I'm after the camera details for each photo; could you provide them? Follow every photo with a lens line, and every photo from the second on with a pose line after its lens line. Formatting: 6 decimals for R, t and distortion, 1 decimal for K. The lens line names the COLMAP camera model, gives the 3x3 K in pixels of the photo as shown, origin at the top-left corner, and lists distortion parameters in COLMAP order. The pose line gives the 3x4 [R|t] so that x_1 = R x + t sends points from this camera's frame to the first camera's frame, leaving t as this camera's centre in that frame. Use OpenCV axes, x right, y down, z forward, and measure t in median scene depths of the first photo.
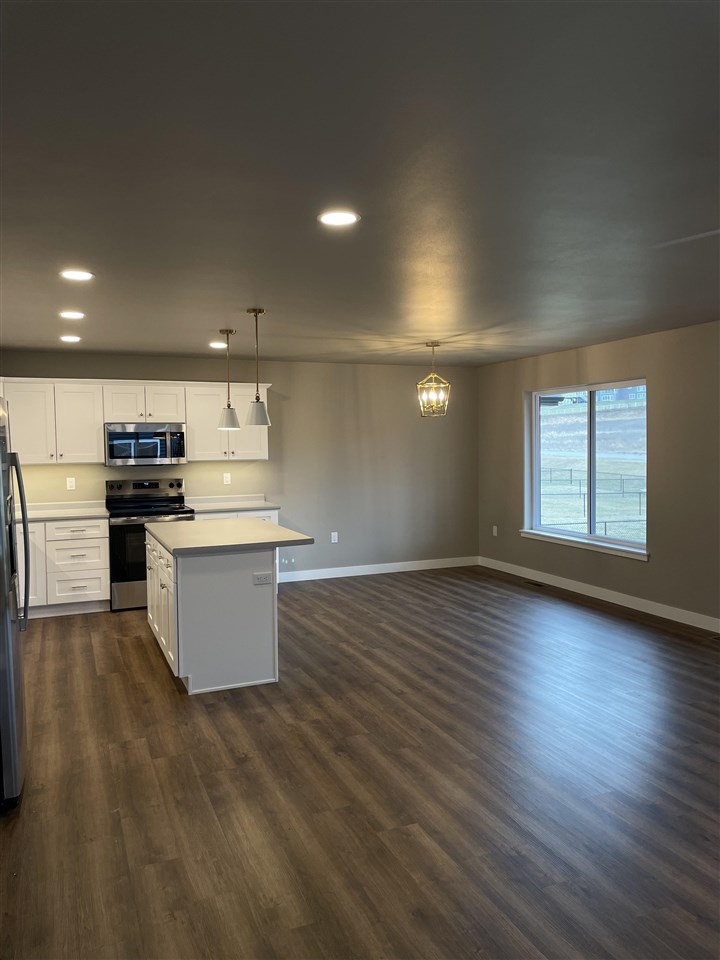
lens RADIAL K [[720.8, 0, 362.2], [0, 720.8, 479.3], [0, 0, 1]] dist [0.052426, -0.002354]
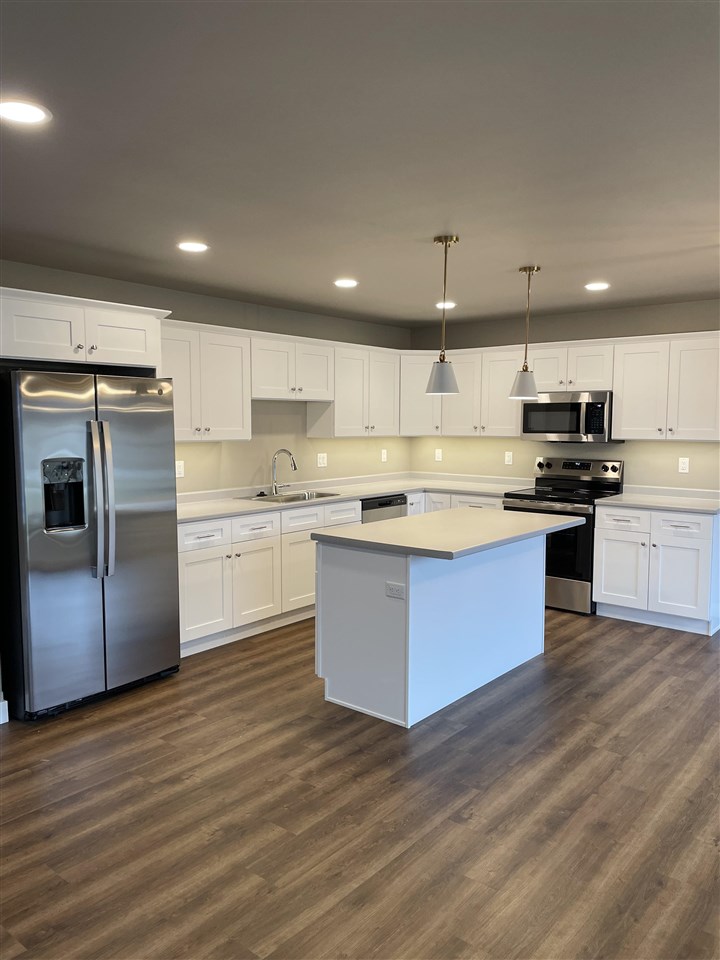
lens RADIAL K [[720.8, 0, 361.7], [0, 720.8, 481.1], [0, 0, 1]] dist [0.052426, -0.002354]
pose [[0.476202, 0.091240, -0.874589, 0.523387], [-0.054729, 0.995749, 0.074081, -0.036777], [0.877631, 0.012588, 0.479172, 0.603232]]
